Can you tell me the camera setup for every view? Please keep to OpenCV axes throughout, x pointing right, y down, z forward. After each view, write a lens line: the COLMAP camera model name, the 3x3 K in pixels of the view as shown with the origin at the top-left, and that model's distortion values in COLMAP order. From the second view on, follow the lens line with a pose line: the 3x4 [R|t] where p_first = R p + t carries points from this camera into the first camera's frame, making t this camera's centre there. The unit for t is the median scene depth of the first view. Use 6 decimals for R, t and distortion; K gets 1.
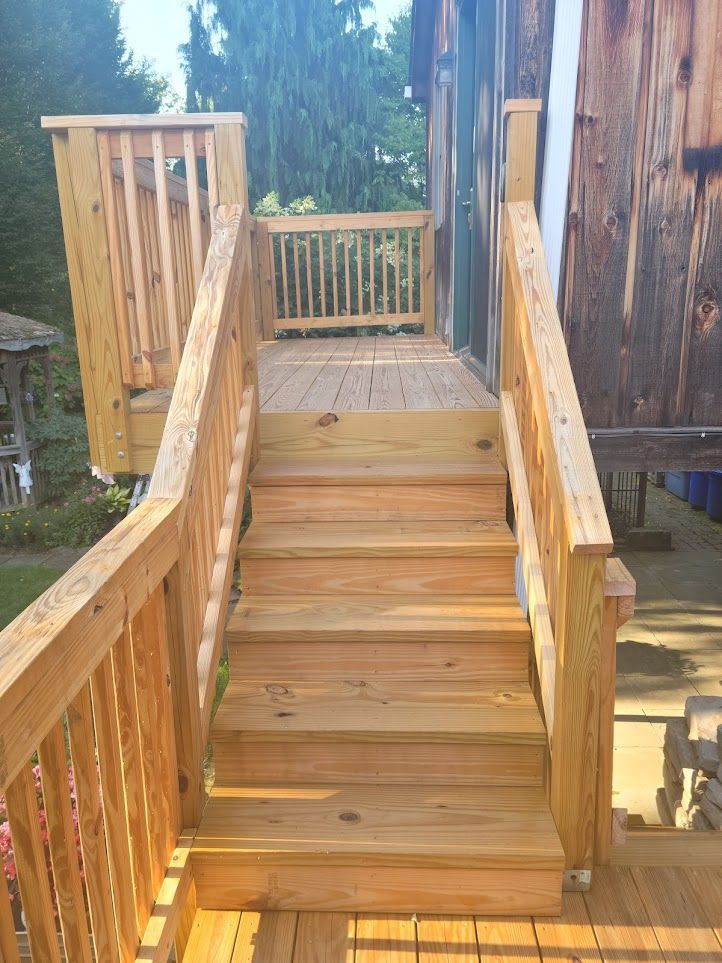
lens RADIAL K [[759.3, 0, 361.0], [0, 759.3, 481.5], [0, 0, 1]] dist [0.108590, -0.143697]
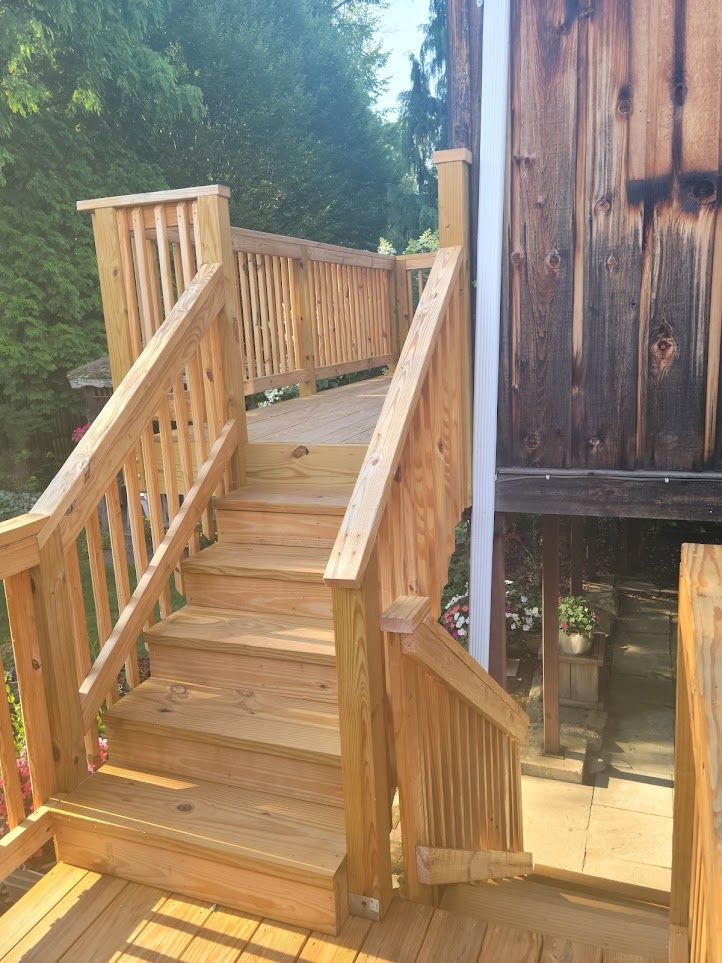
lens RADIAL K [[759.3, 0, 361.0], [0, 759.3, 481.5], [0, 0, 1]] dist [0.108590, -0.143697]
pose [[0.943309, 0.040240, -0.329467, 0.441588], [-0.050657, 0.998449, -0.023089, -0.020107], [0.328027, 0.038470, 0.943885, 0.003297]]
